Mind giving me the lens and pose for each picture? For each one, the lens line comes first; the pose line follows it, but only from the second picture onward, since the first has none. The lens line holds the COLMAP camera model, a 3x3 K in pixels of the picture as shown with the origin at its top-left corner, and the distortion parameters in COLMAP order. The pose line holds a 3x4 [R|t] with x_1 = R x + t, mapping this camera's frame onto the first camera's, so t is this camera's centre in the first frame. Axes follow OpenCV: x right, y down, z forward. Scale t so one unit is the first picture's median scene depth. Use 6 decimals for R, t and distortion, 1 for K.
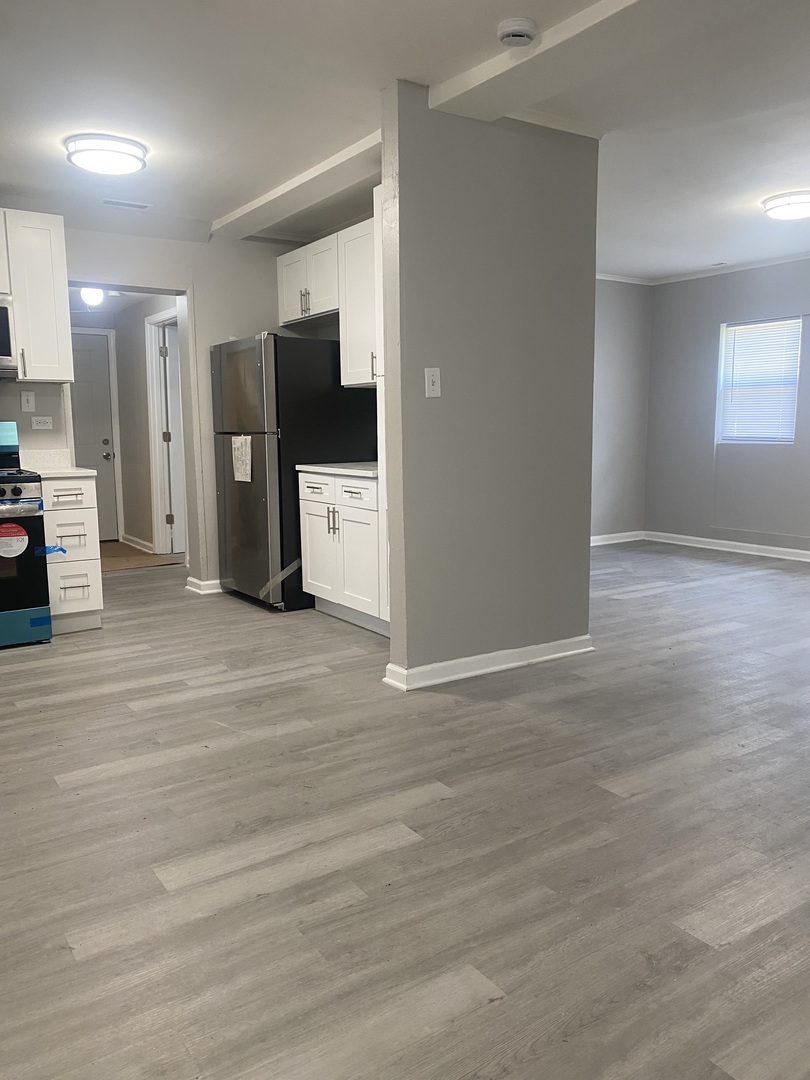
lens RADIAL K [[825.3, 0, 397.6], [0, 825.3, 542.3], [0, 0, 1]] dist [0.037338, -0.027182]
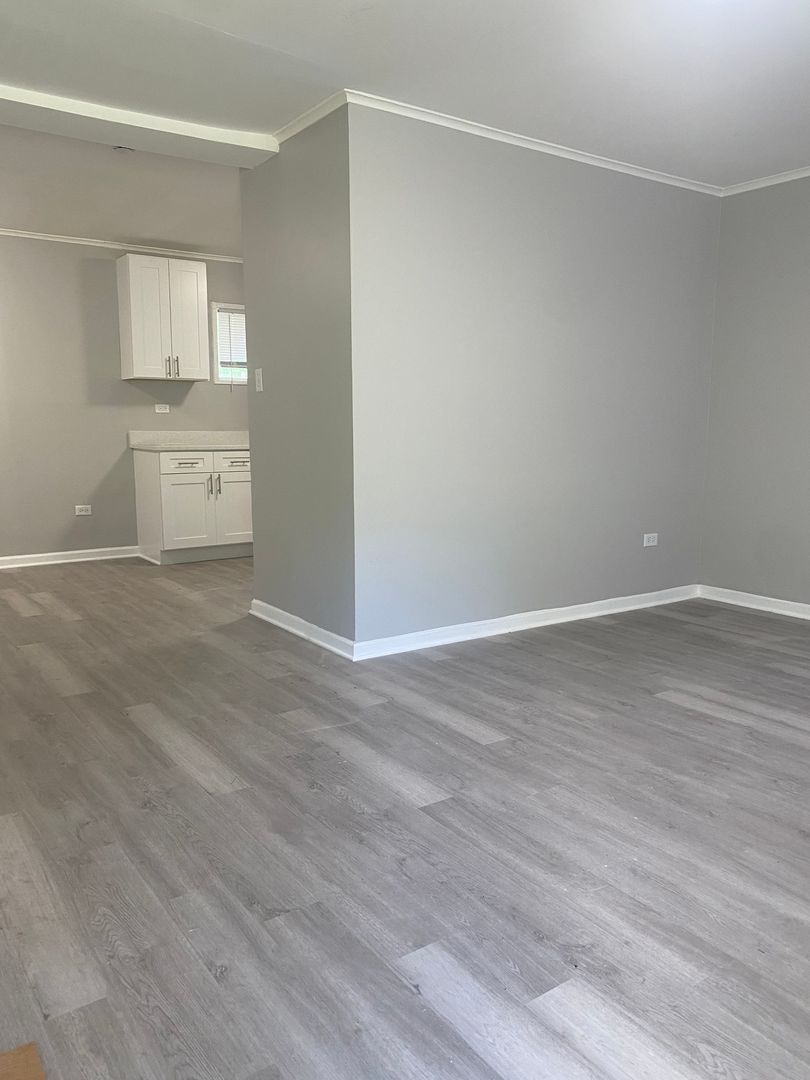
lens RADIAL K [[825.3, 0, 397.6], [0, 825.3, 542.3], [0, 0, 1]] dist [0.037338, -0.027182]
pose [[0.020894, 0.159269, -0.987014, 1.047635], [-0.136919, 0.978384, 0.154978, -0.137414], [0.990362, 0.131903, 0.042249, 0.926449]]
